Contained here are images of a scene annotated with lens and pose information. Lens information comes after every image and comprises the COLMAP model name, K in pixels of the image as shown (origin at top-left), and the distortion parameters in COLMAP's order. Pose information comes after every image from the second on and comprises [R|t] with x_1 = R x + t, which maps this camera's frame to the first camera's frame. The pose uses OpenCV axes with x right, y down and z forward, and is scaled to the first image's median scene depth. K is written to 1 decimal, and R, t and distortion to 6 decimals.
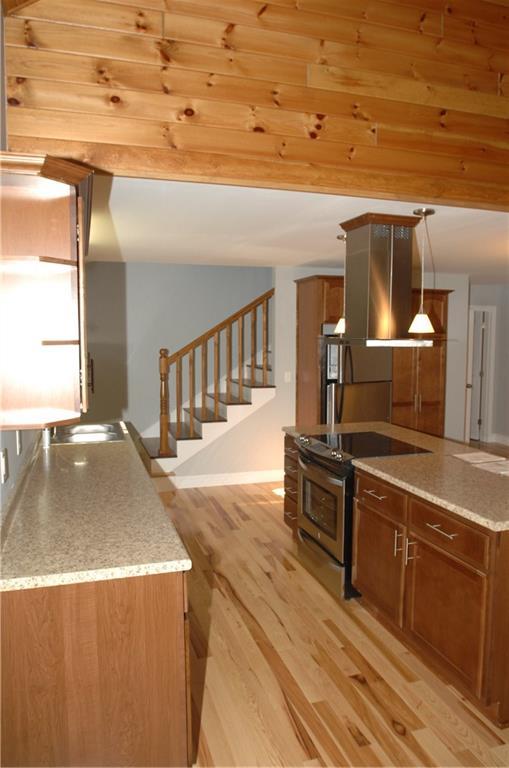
lens RADIAL K [[567.9, 0, 255.9], [0, 567.9, 383.6], [0, 0, 1]] dist [-0.051983, -0.002609]
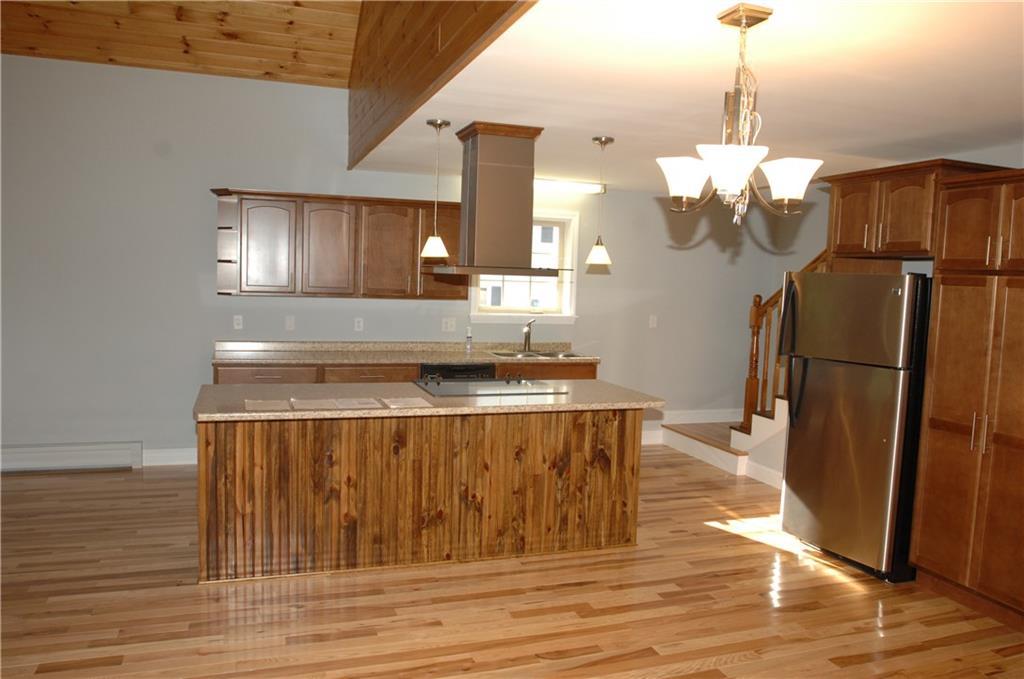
lens RADIAL K [[757.2, 0, 510.5], [0, 757.2, 340.7], [0, 0, 1]] dist [-0.051983, -0.002609]
pose [[0.036141, 0.083444, -0.995857, 0.867539], [-0.121820, 0.989444, 0.078486, -0.038942], [0.991894, 0.118479, 0.045925, 0.617472]]
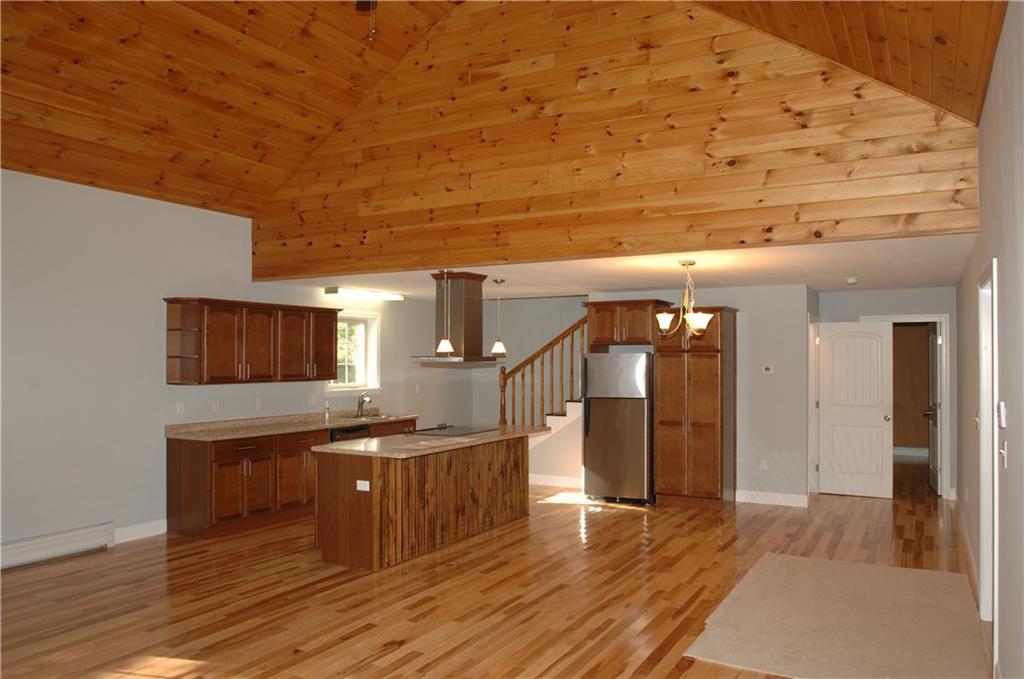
lens RADIAL K [[757.2, 0, 512.4], [0, 757.2, 340.3], [0, 0, 1]] dist [-0.051983, -0.002609]
pose [[0.684201, -0.020361, -0.729009, 1.066997], [-0.061371, 0.994457, -0.085373, 0.021515], [0.726707, 0.103152, 0.679159, -0.124927]]
